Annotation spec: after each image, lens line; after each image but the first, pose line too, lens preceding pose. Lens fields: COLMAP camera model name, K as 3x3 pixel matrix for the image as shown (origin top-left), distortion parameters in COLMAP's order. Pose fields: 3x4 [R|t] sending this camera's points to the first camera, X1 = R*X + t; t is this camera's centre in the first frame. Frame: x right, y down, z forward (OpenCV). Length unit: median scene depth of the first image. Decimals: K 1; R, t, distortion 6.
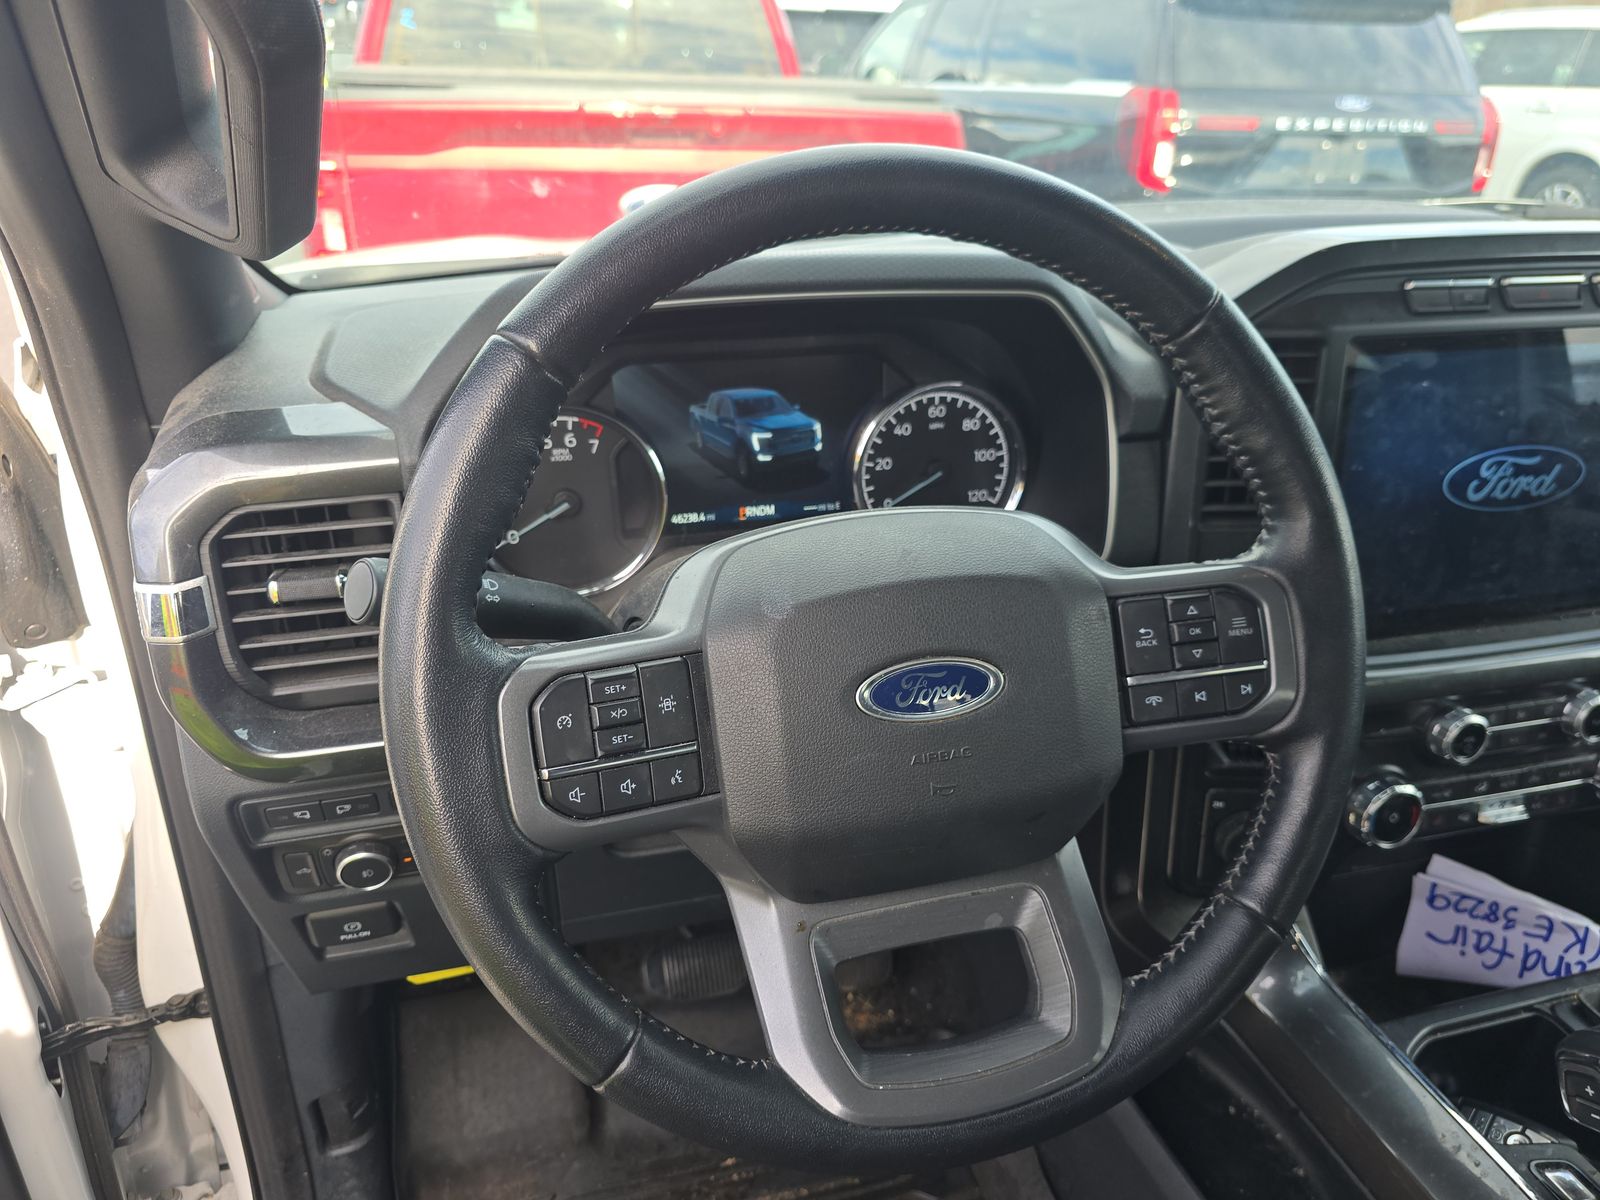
lens RADIAL K [[1079.2, 0, 800.0], [0, 1079.2, 600.0], [0, 0, 1]] dist [0.023079, -0.038569]
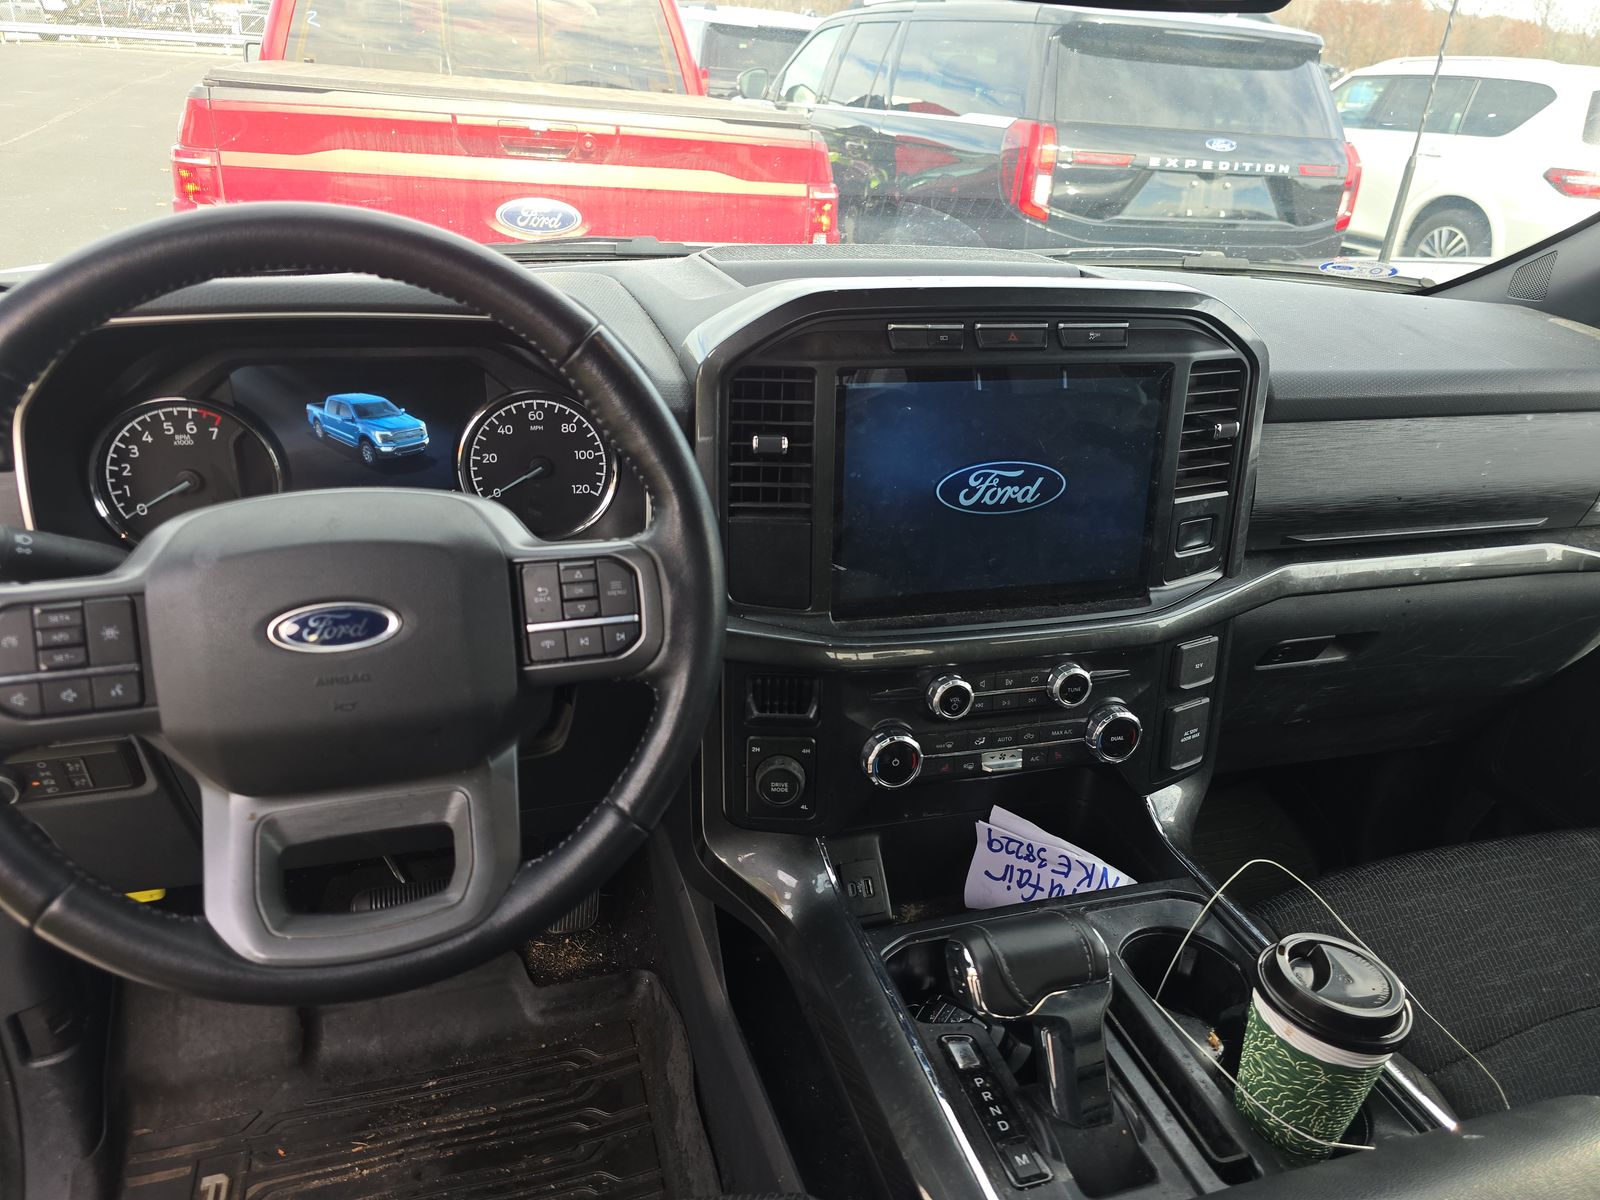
lens RADIAL K [[1063.6, 0, 800.0], [0, 1063.6, 600.0], [0, 0, 1]] dist [0.030190, -0.030941]
pose [[0.997950, 0.026591, 0.058209, 0.342561], [-0.026412, 0.999644, -0.003837, 0.023240], [-0.058291, 0.002291, 0.998297, -0.176078]]
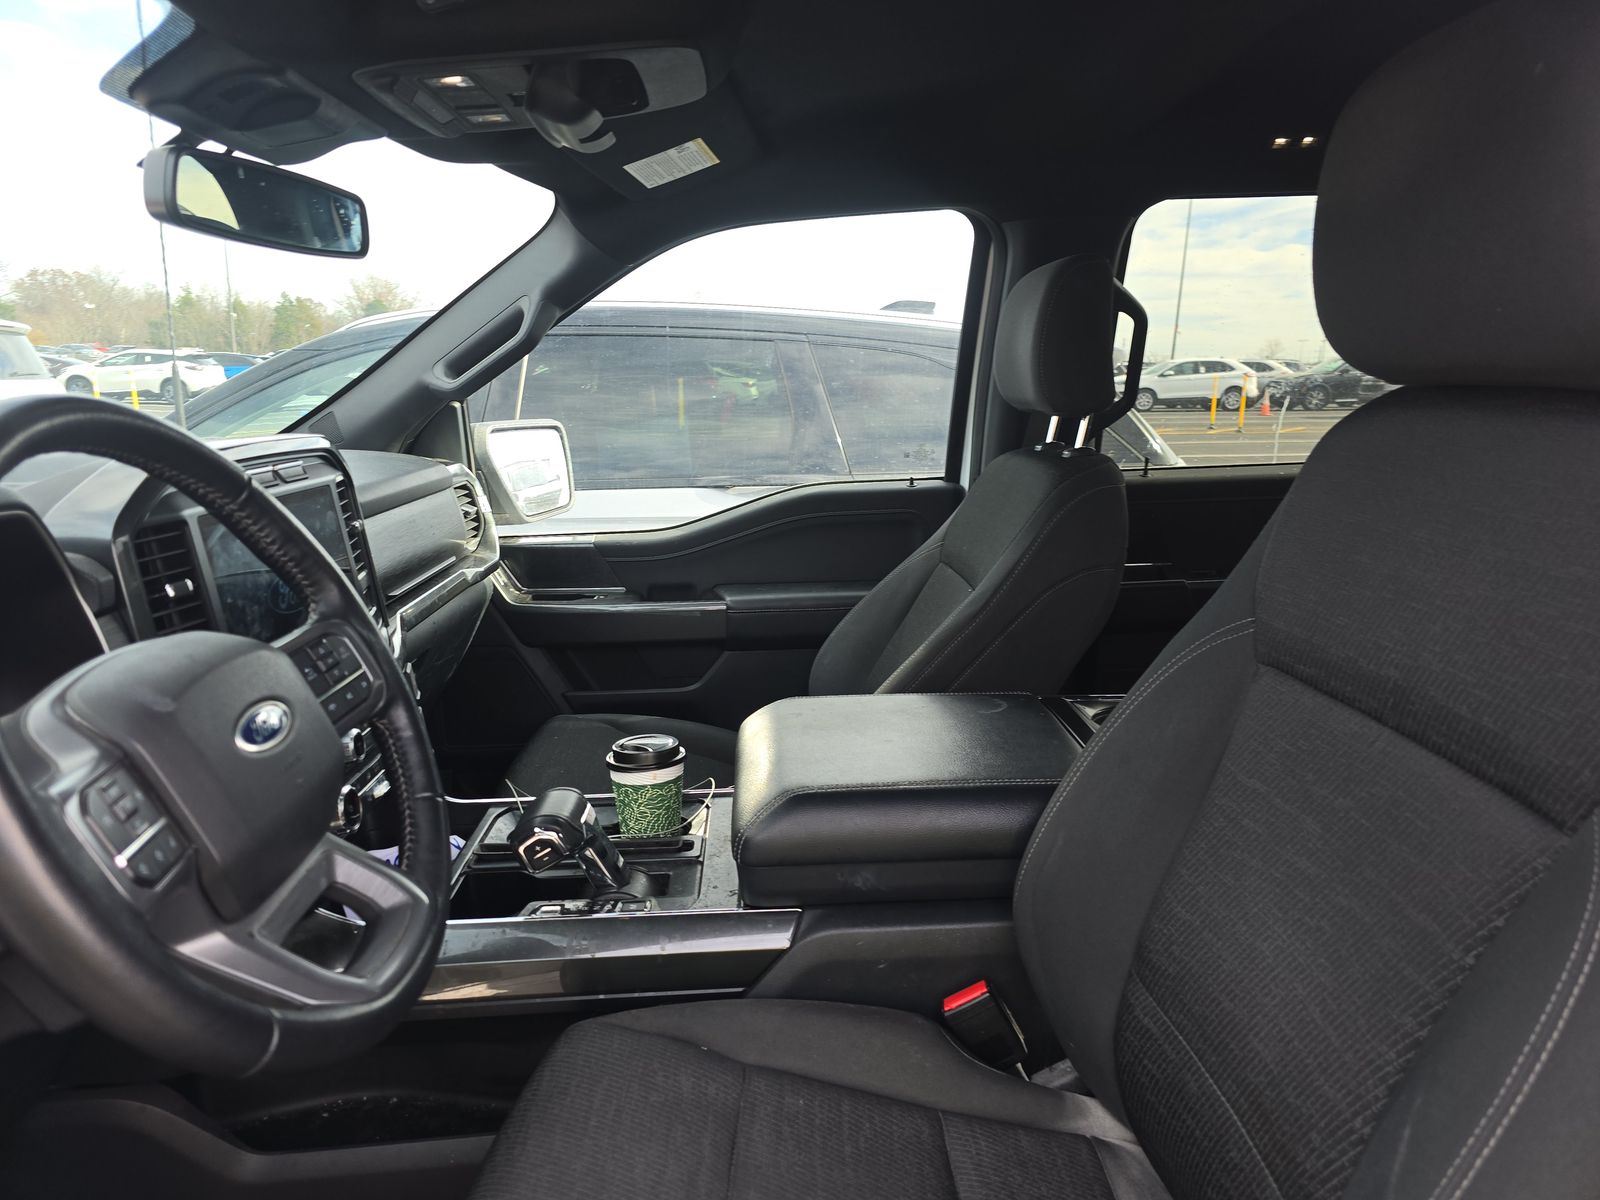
lens RADIAL K [[1079.2, 0, 800.0], [0, 1079.2, 600.0], [0, 0, 1]] dist [0.023079, -0.038569]
pose [[0.211658, -0.203524, 0.955918, -0.638725], [0.427996, 0.898608, 0.096556, 0.057210], [-0.878647, 0.388692, 0.277305, -0.072472]]
